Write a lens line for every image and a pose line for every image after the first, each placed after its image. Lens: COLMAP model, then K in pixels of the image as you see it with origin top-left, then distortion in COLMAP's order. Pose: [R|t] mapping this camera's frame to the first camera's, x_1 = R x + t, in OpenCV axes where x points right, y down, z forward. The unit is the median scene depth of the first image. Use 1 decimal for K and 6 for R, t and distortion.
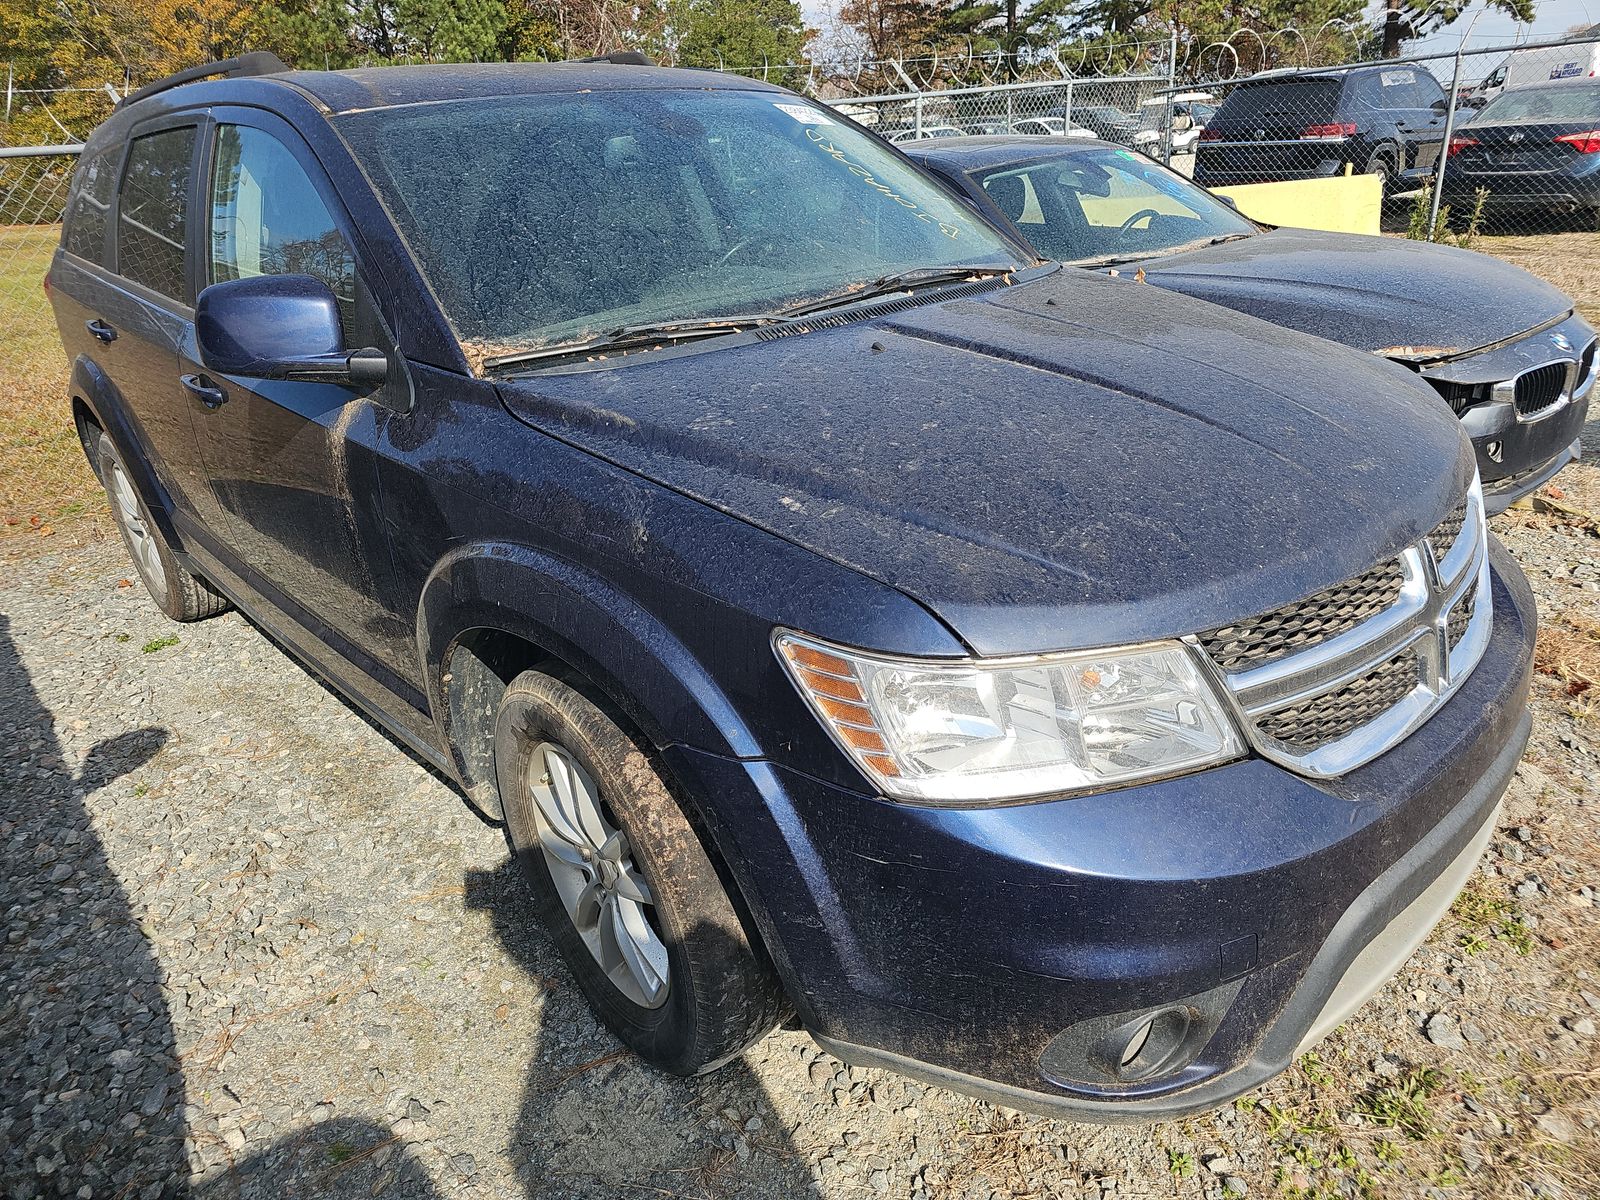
lens RADIAL K [[1075.9, 0, 800.0], [0, 1075.9, 600.0], [0, 0, 1]] dist [0.002691, 0.000609]
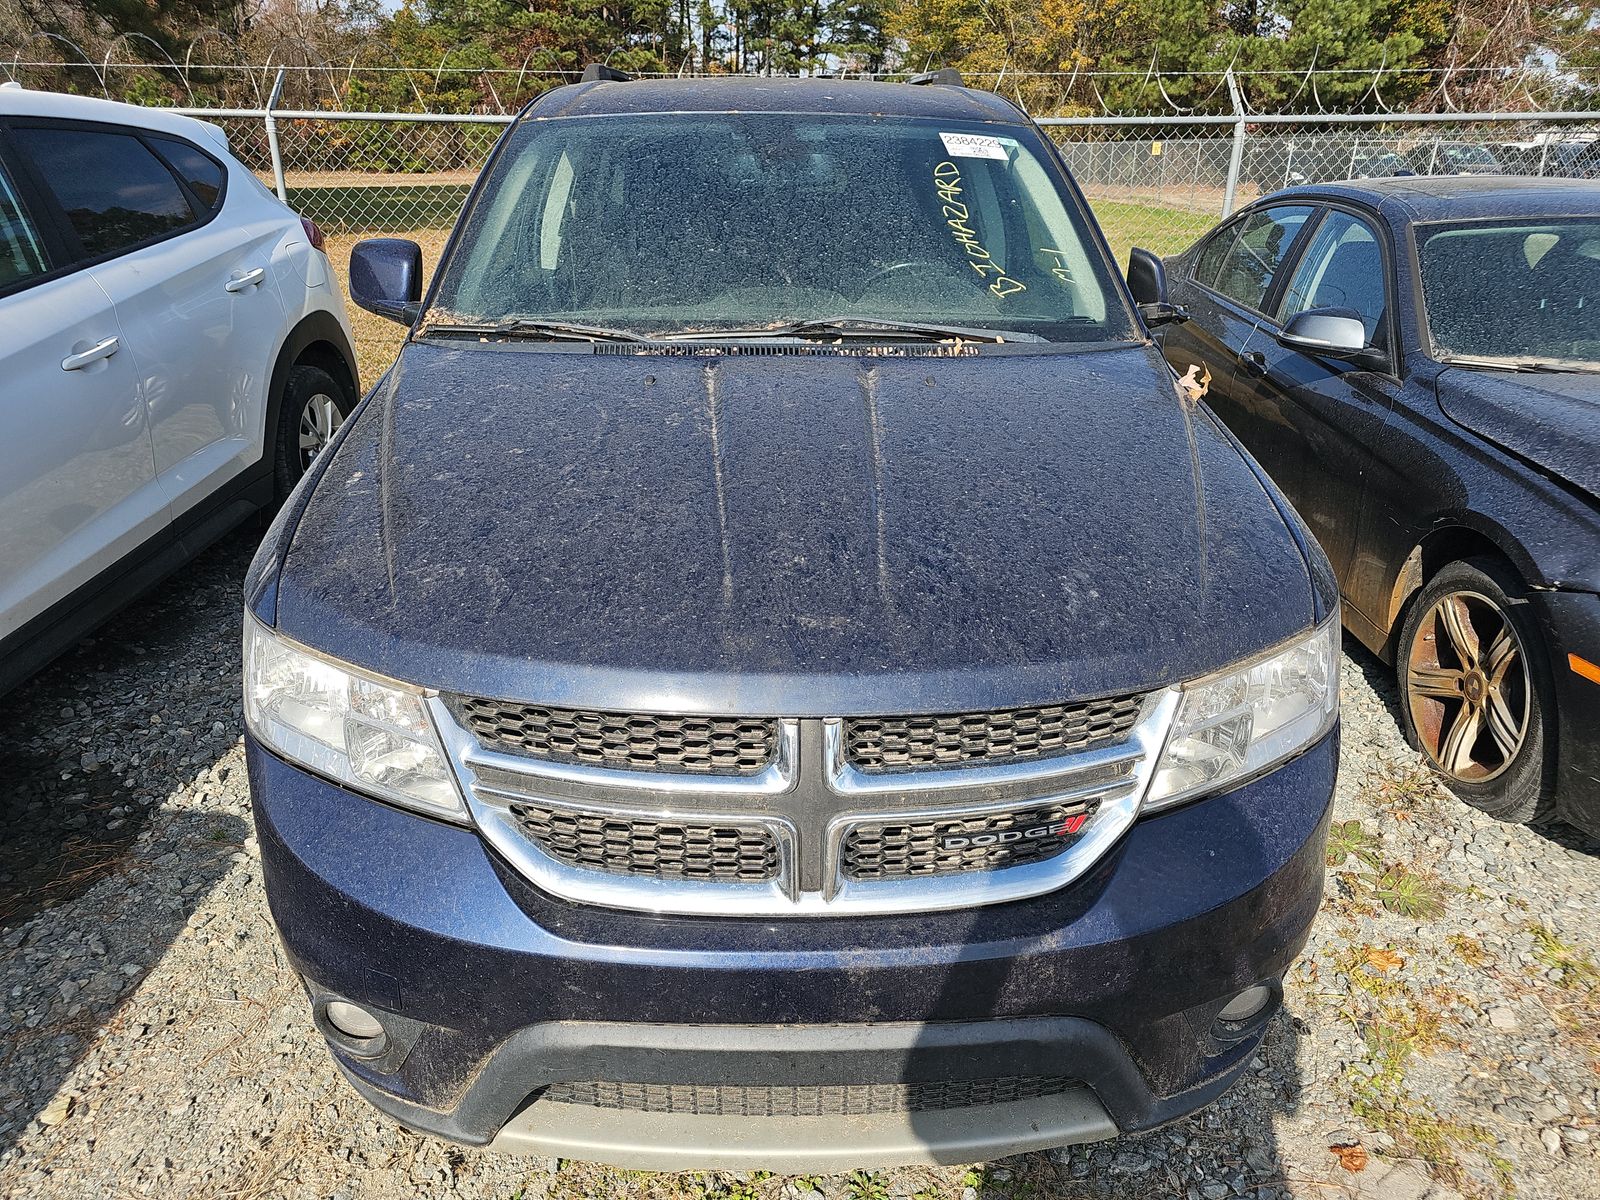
lens RADIAL K [[1066.5, 0, 800.0], [0, 1066.5, 600.0], [0, 0, 1]] dist [0.007563, 0.001578]
pose [[0.744021, 0.327416, -0.582435, 0.846105], [-0.314597, 0.940699, 0.126939, -0.206405], [0.589459, 0.088787, 0.802904, 0.257032]]
